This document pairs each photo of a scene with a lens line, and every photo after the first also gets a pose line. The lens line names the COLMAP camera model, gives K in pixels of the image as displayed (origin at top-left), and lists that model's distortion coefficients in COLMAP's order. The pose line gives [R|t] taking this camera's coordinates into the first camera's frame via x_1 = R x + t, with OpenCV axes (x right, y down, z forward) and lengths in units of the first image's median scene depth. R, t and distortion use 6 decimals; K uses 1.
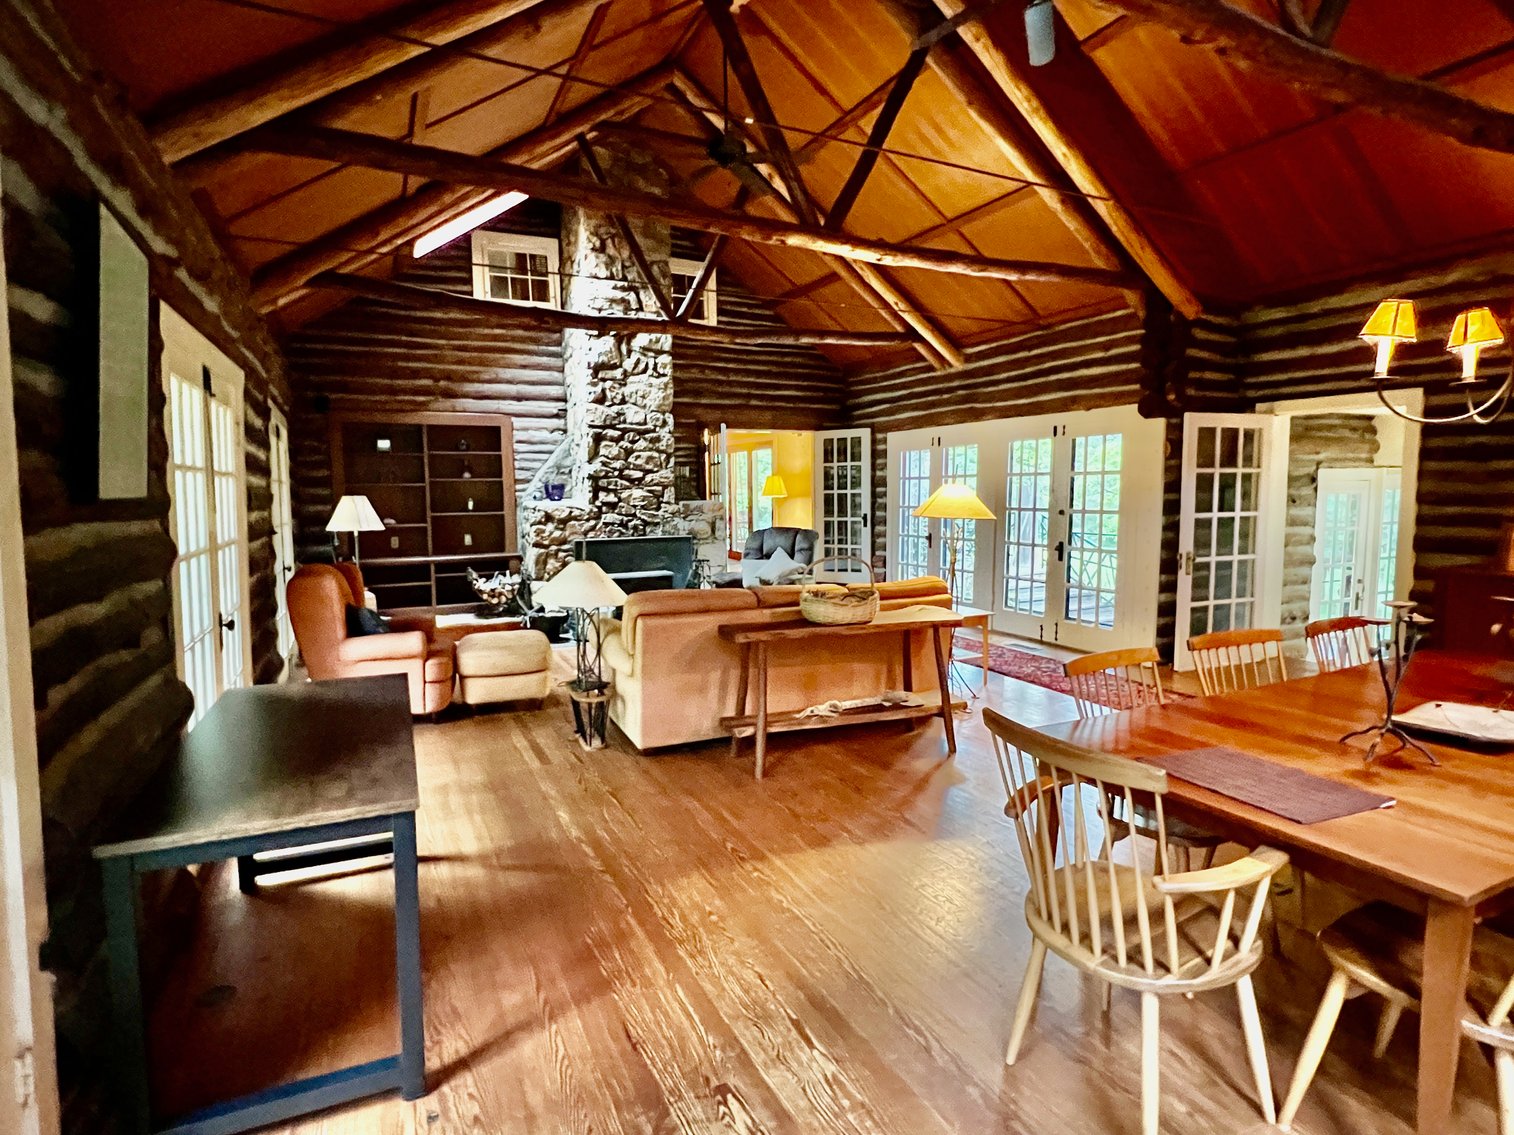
lens RADIAL K [[776.0, 0, 762.9], [0, 776.0, 569.8], [0, 0, 1]] dist [-0.001820, -0.000254]
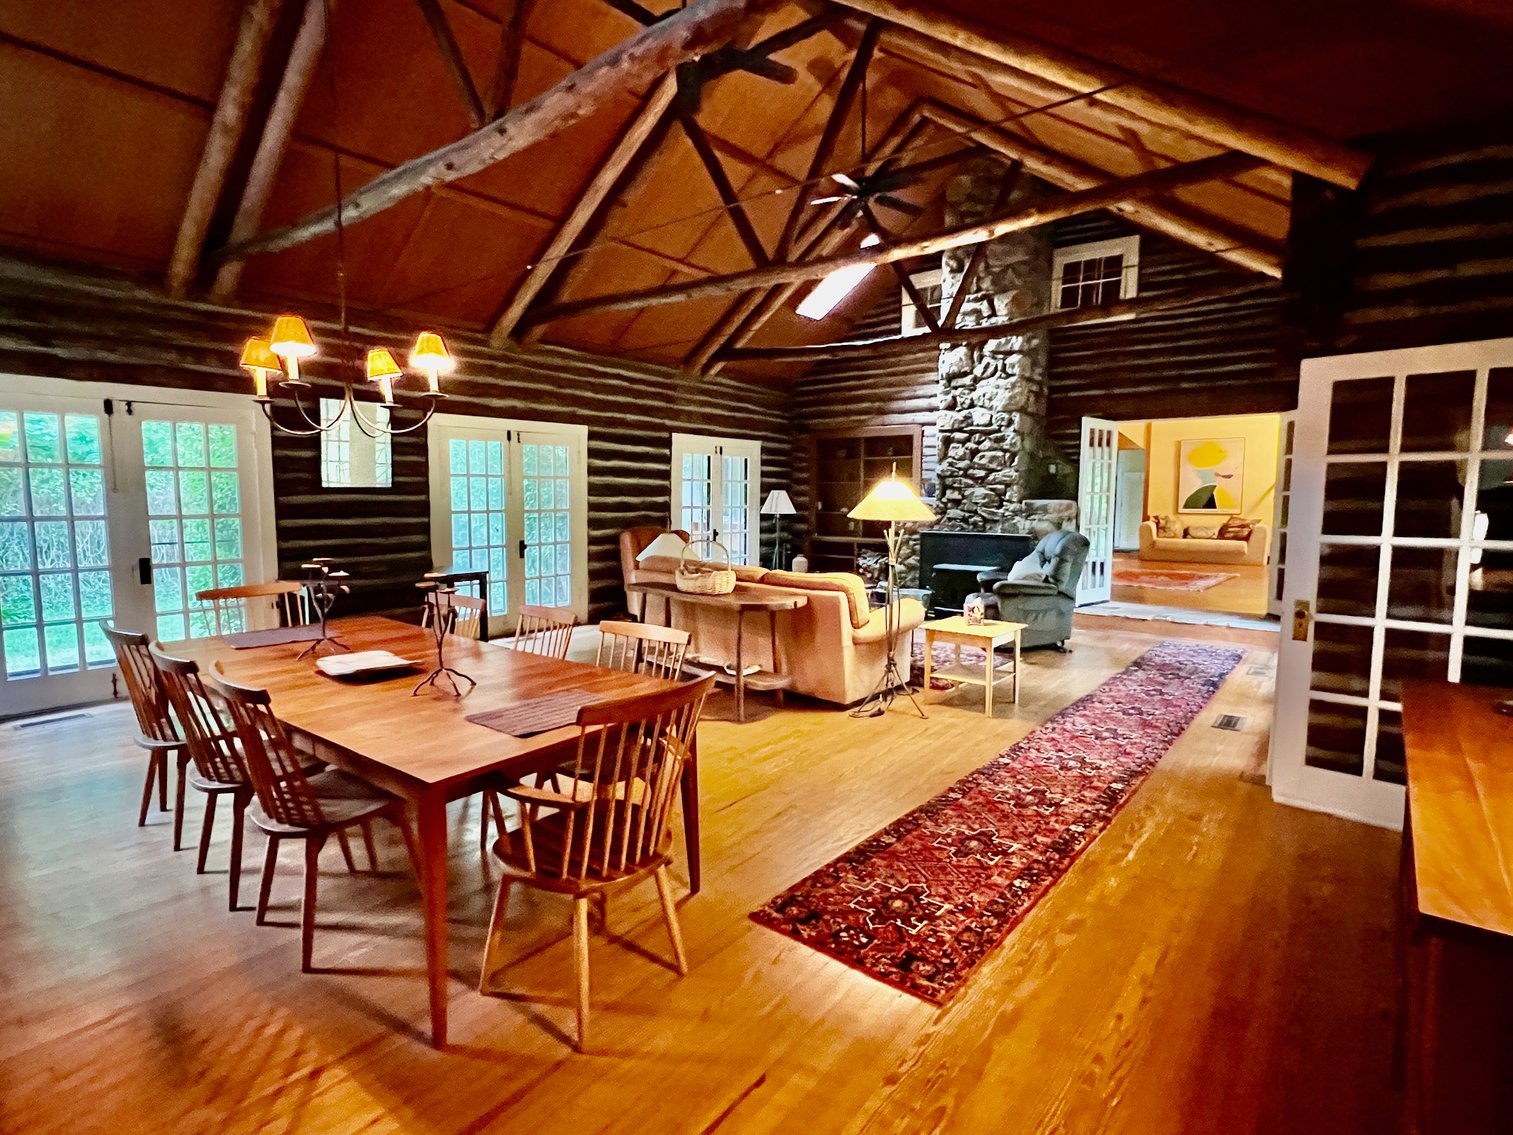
lens RADIAL K [[775.5, 0, 758.4], [0, 775.5, 564.3], [0, 0, 1]] dist [-0.001820, -0.000254]
pose [[0.414120, 0.096106, -0.905134, 0.681888], [-0.099614, 0.993223, 0.059883, -0.033659], [0.904755, 0.065365, 0.420887, 0.295082]]
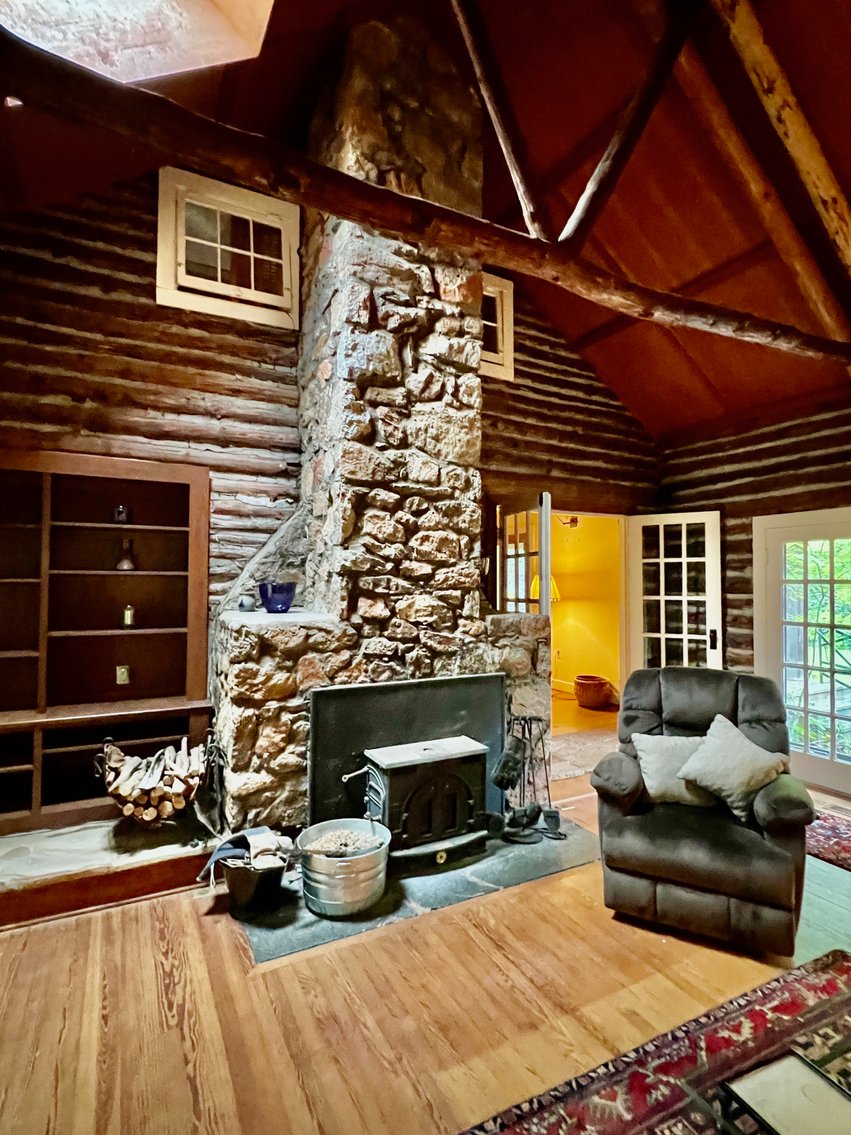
lens RADIAL K [[581.7, 0, 431.8], [0, 581.7, 569.2], [0, 0, 1]] dist [-0.001820, -0.000254]
pose [[0.999543, 0.016013, 0.025622, -0.167848], [-0.012581, 0.991573, -0.128933, -0.067683], [-0.027470, 0.128552, 0.991322, 0.576551]]
